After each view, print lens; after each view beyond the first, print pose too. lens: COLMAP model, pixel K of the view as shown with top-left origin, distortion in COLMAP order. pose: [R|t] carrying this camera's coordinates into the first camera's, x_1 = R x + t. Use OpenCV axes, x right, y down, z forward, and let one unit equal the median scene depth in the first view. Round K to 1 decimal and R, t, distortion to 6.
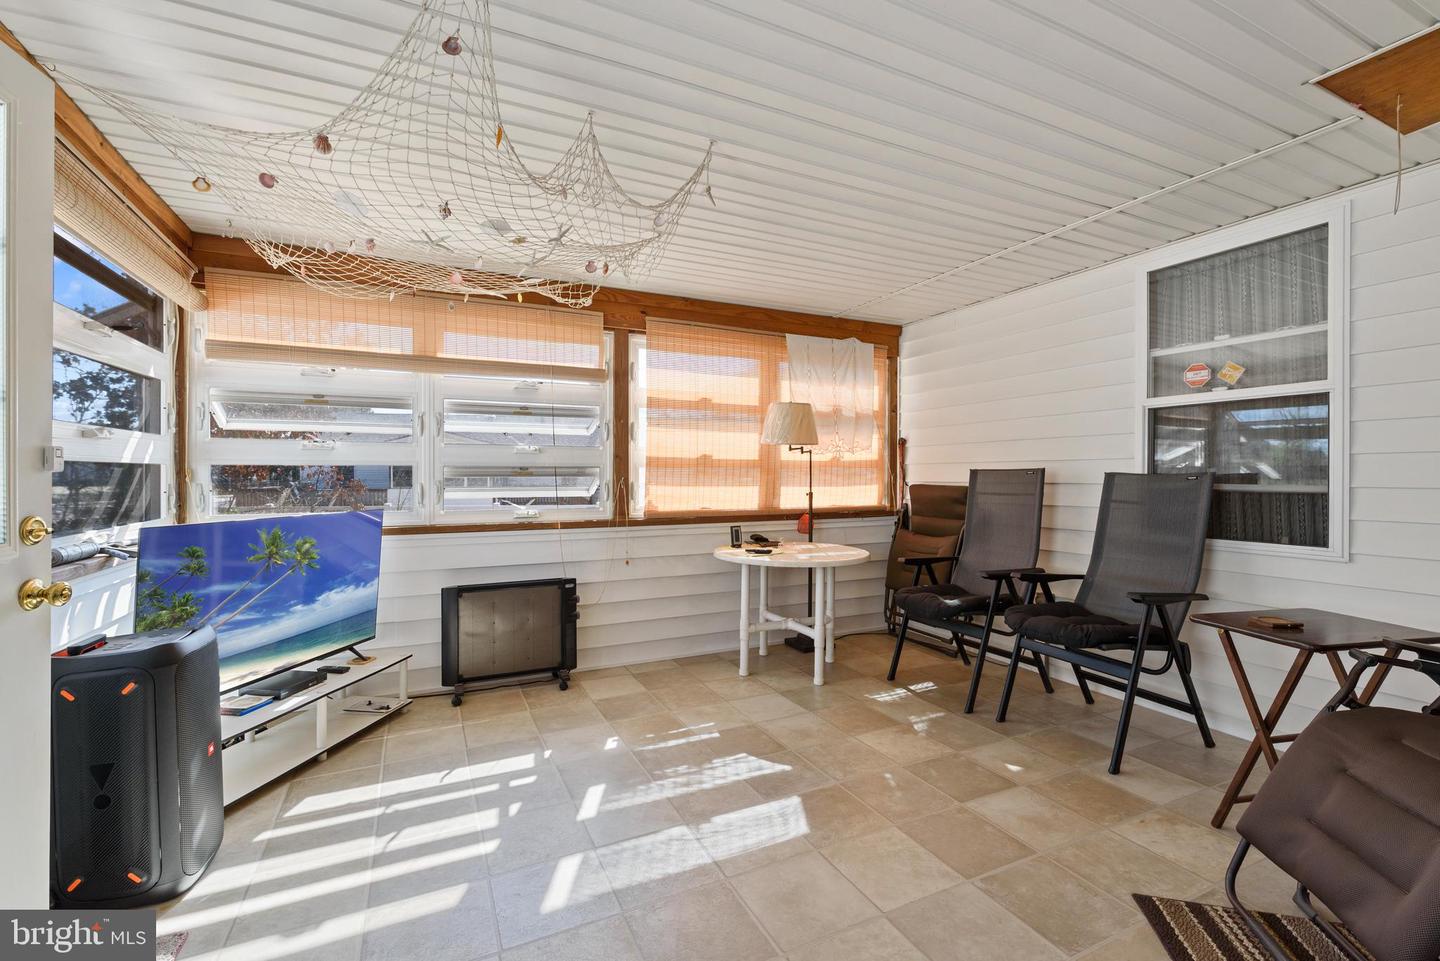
lens RADIAL K [[622.0, 0, 718.1], [0, 622.0, 479.7], [0, 0, 1]] dist [0.001662, 0.000073]
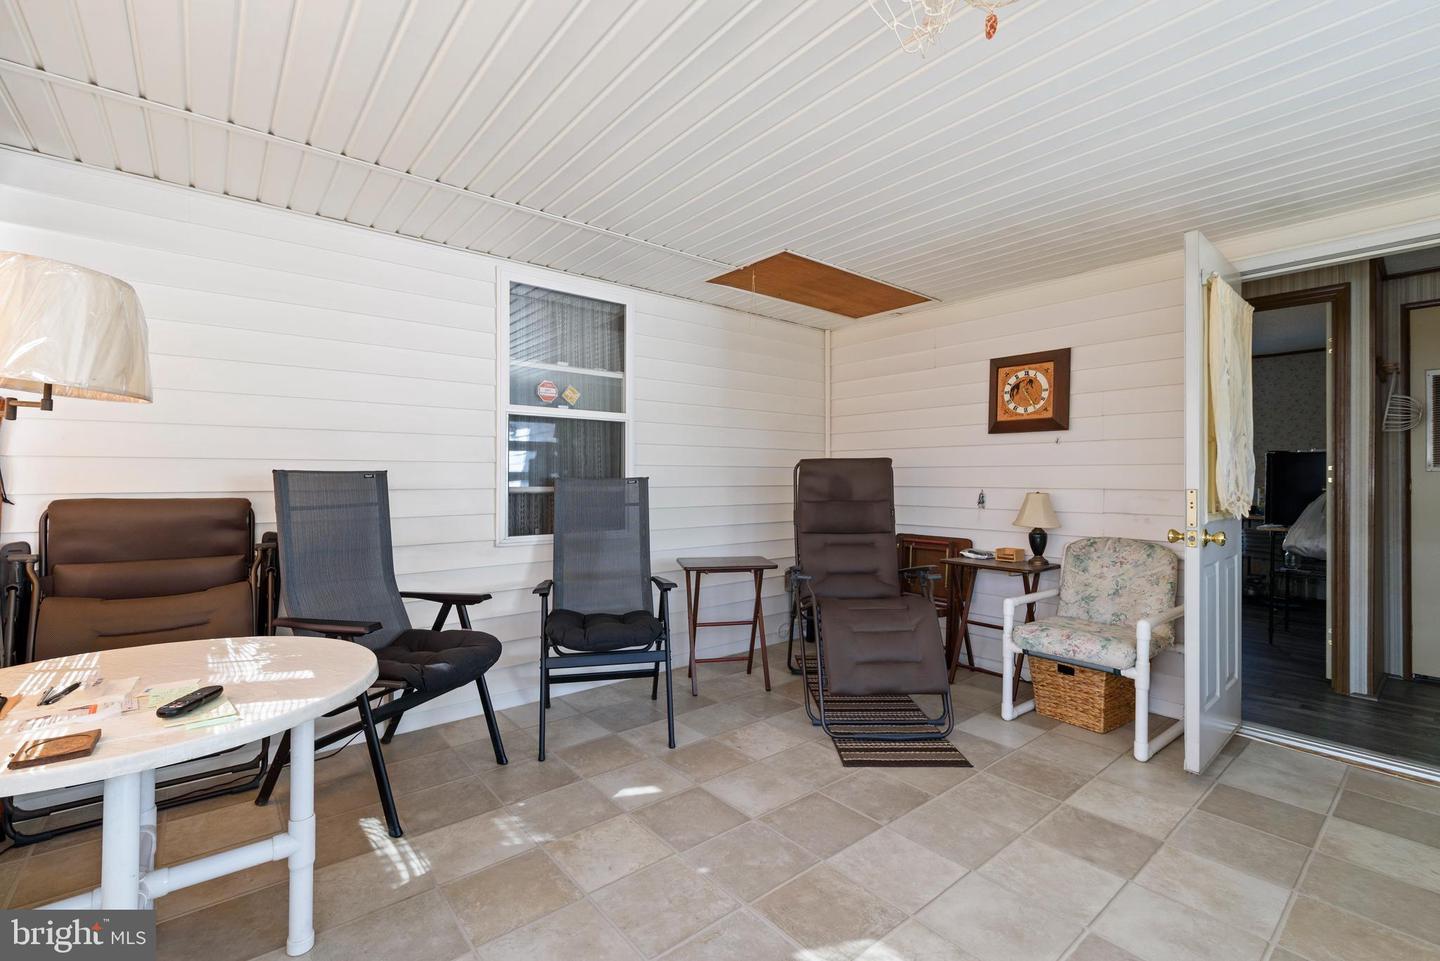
lens RADIAL K [[622.0, 0, 717.3], [0, 622.0, 477.0], [0, 0, 1]] dist [0.001662, 0.000073]
pose [[-0.241365, 0.003328, 0.970429, -0.433709], [0.008976, 0.999959, -0.001196, -0.007761], [-0.970393, 0.008422, -0.241385, 1.040283]]
